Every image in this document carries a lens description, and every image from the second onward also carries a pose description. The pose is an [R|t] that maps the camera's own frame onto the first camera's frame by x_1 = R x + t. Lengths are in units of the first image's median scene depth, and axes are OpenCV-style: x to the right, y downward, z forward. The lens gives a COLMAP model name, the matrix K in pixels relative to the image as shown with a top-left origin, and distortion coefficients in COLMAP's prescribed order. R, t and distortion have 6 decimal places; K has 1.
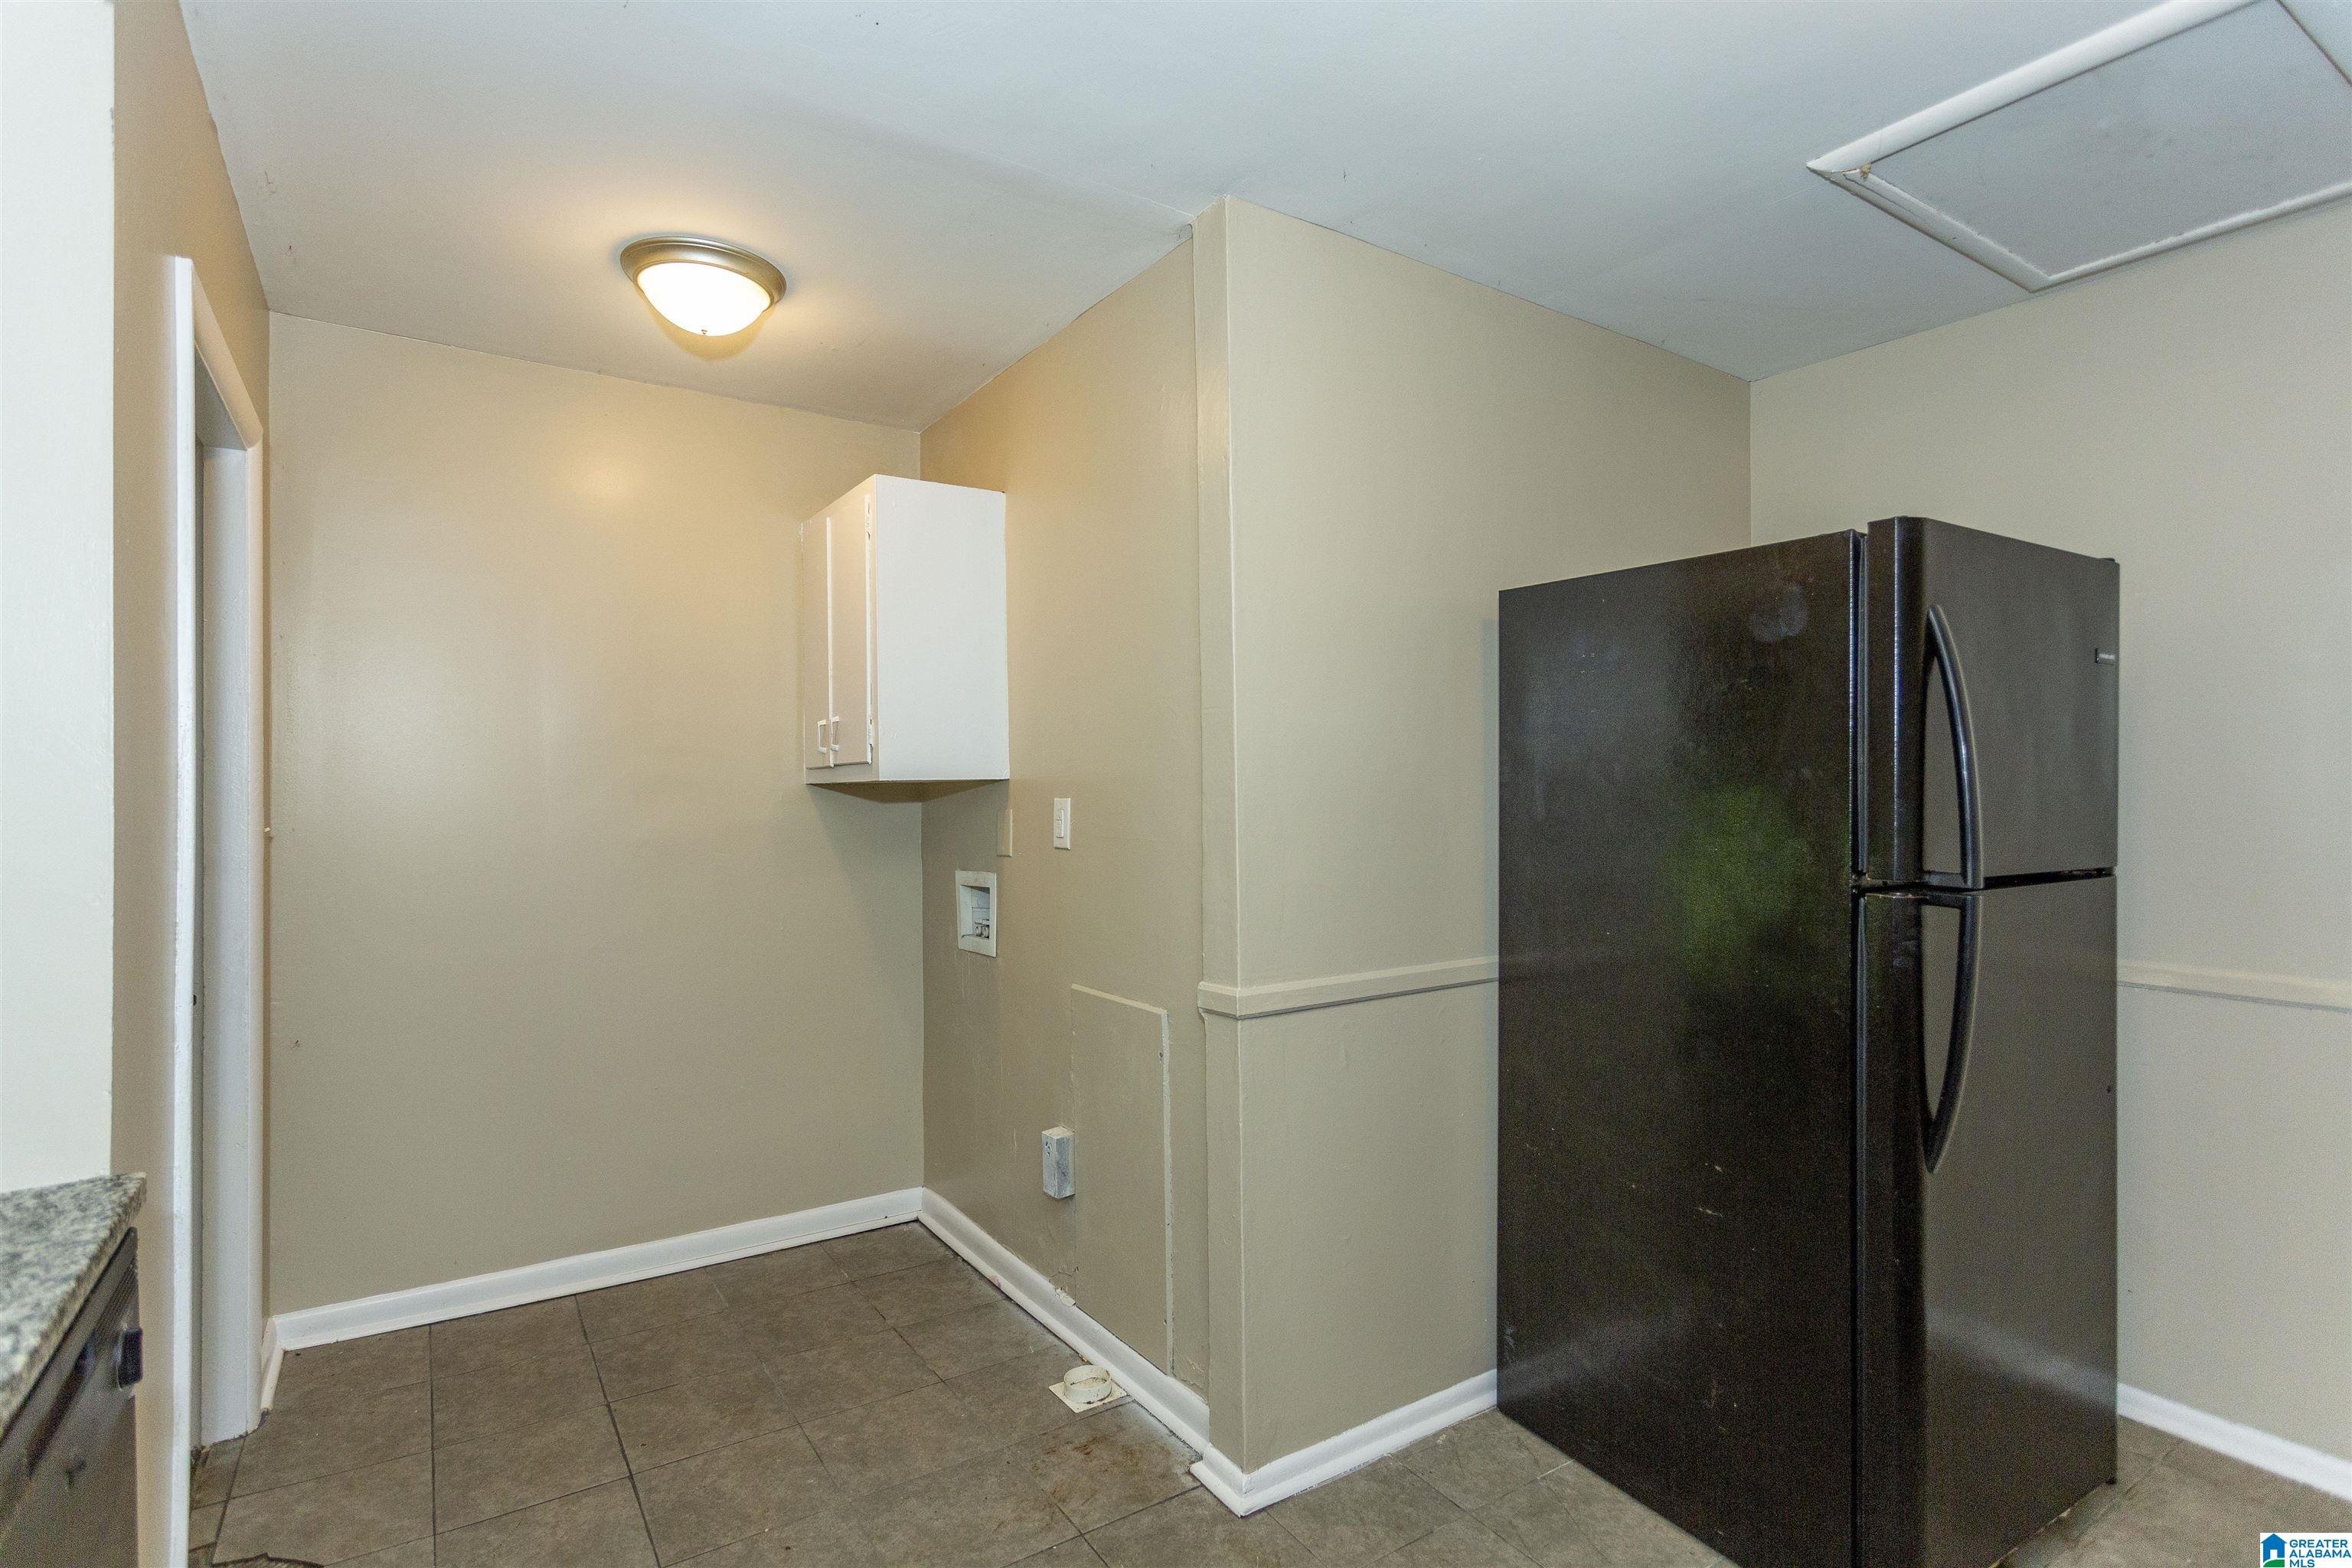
lens RADIAL K [[1125.4, 0, 1170.4], [0, 1125.4, 772.1], [0, 0, 1]] dist [0.002420, 0.000798]
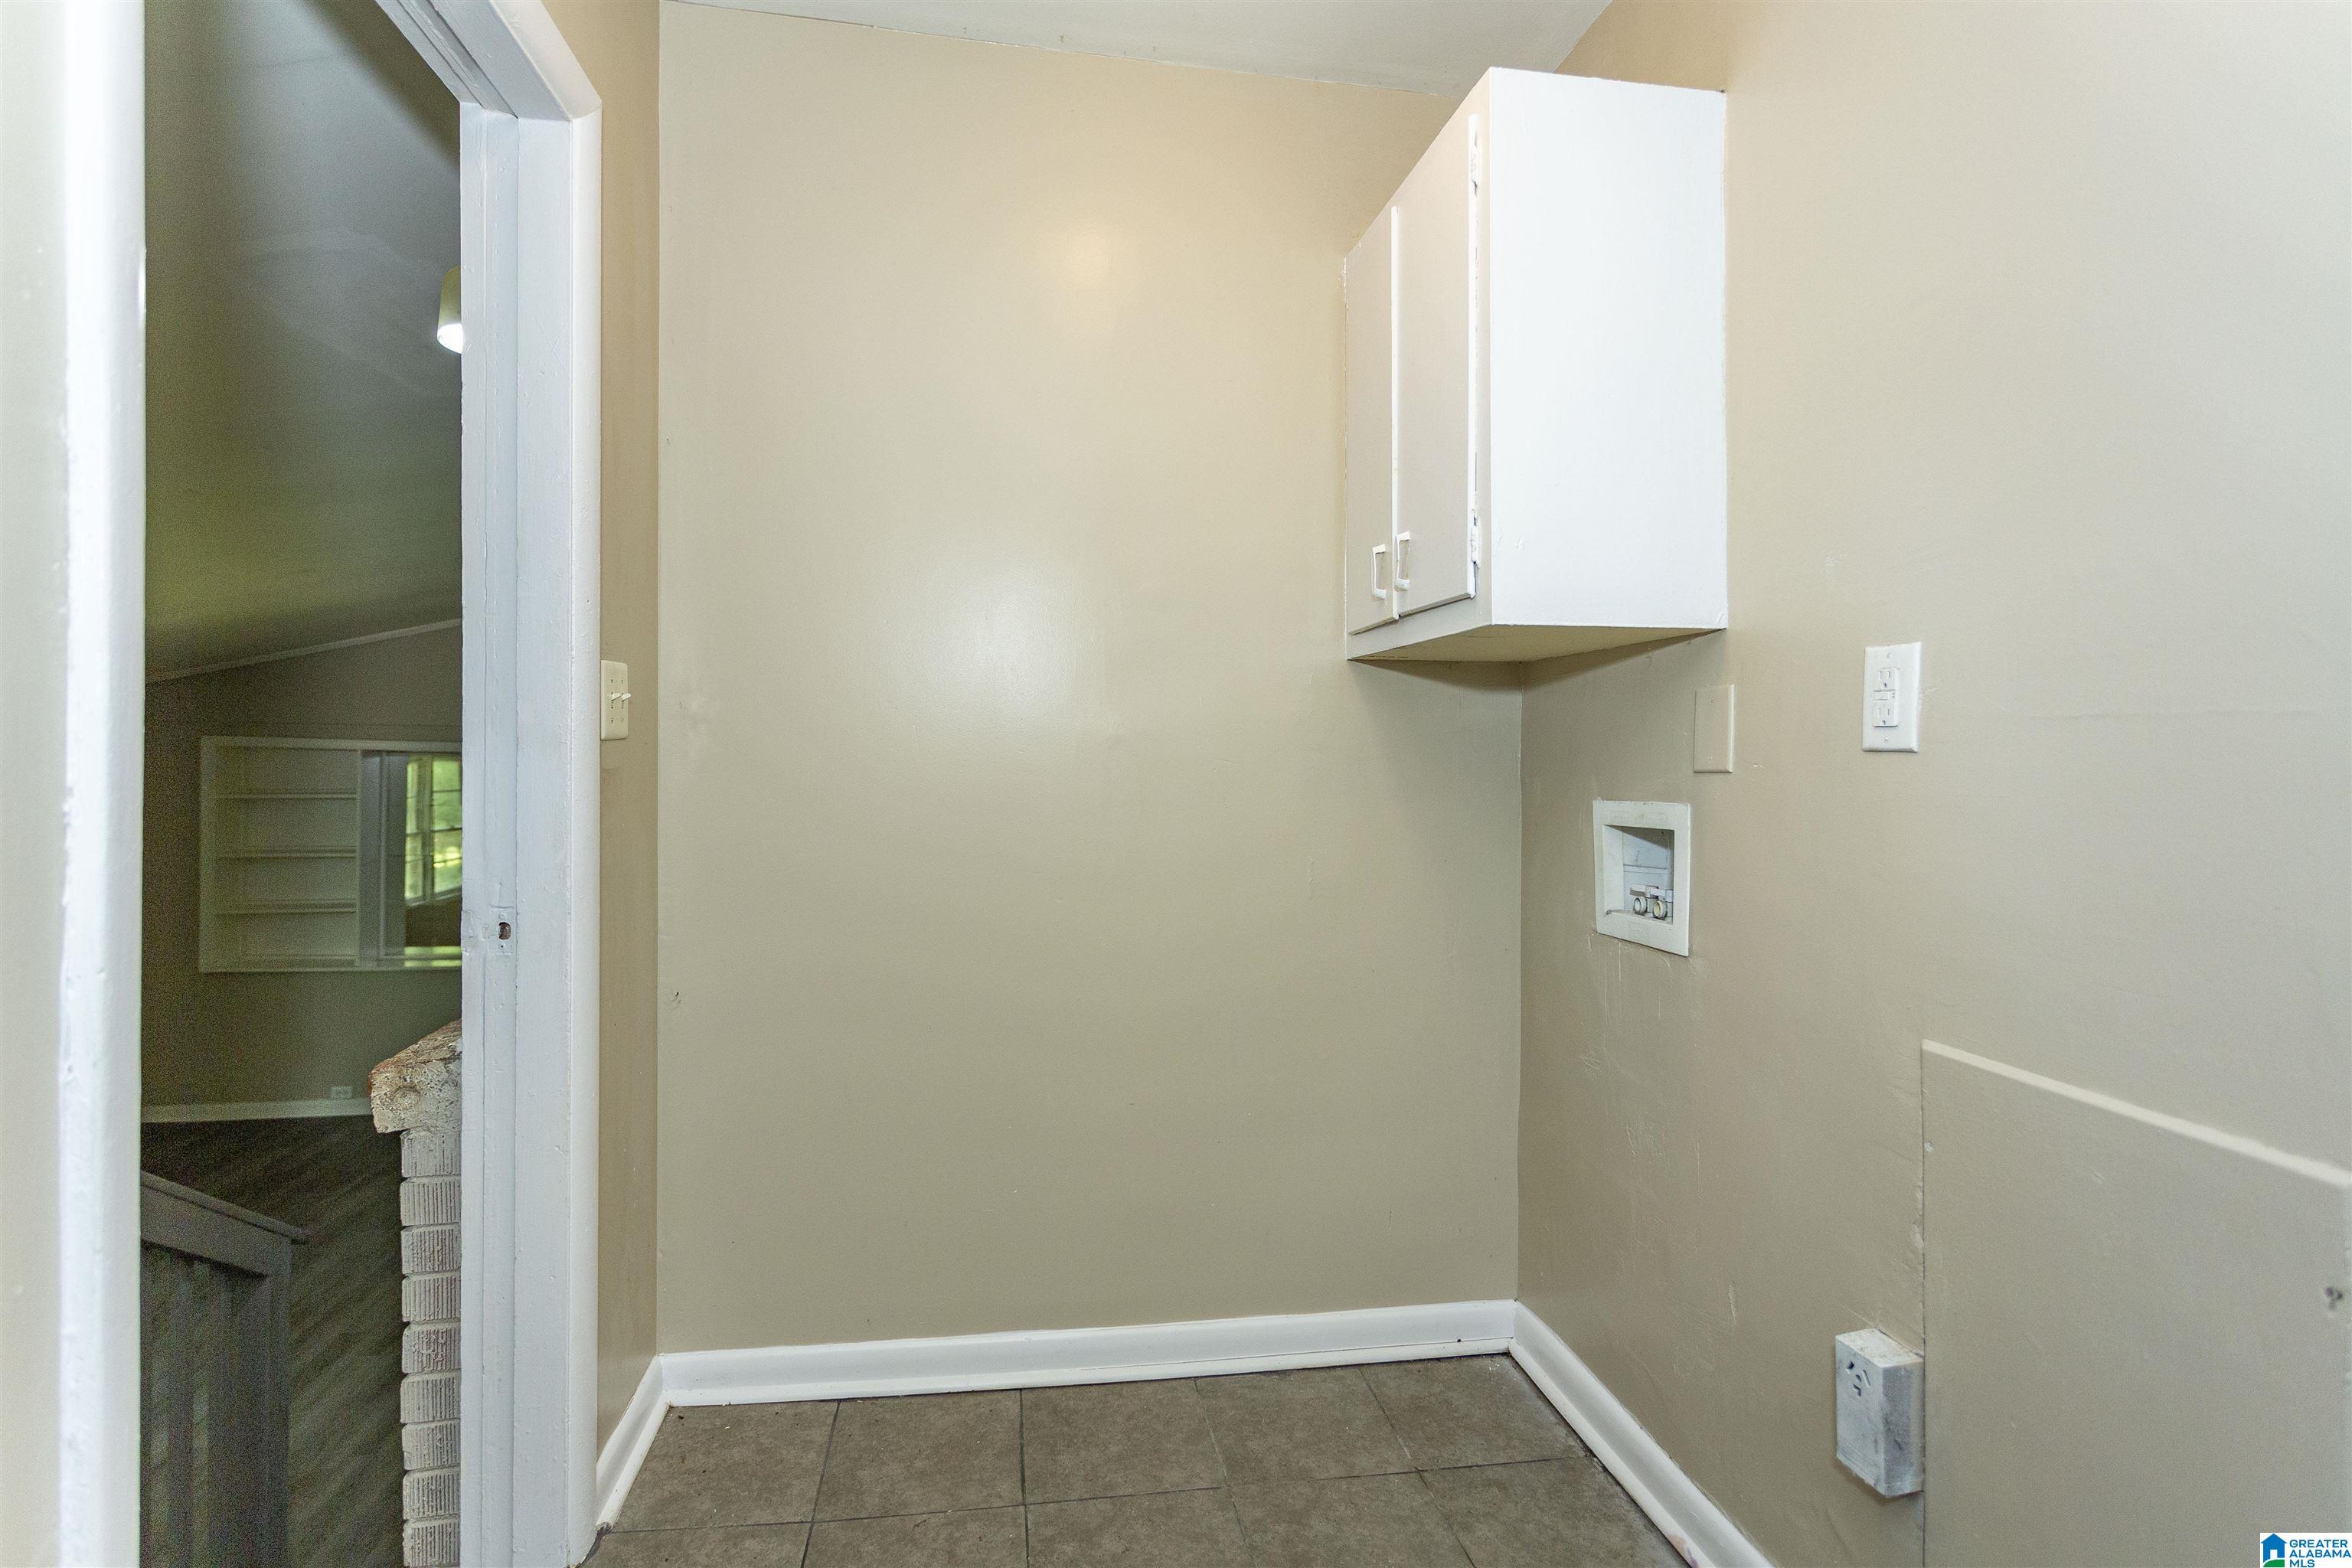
lens RADIAL K [[1152.7, 0, 1187.9], [0, 1152.7, 762.8], [0, 0, 1]] dist [0.000221, -0.000024]
pose [[0.915193, 0.022610, -0.402380, -0.154933], [-0.009754, 0.999375, 0.033970, 0.054109], [0.402897, -0.027164, 0.914842, 0.394329]]
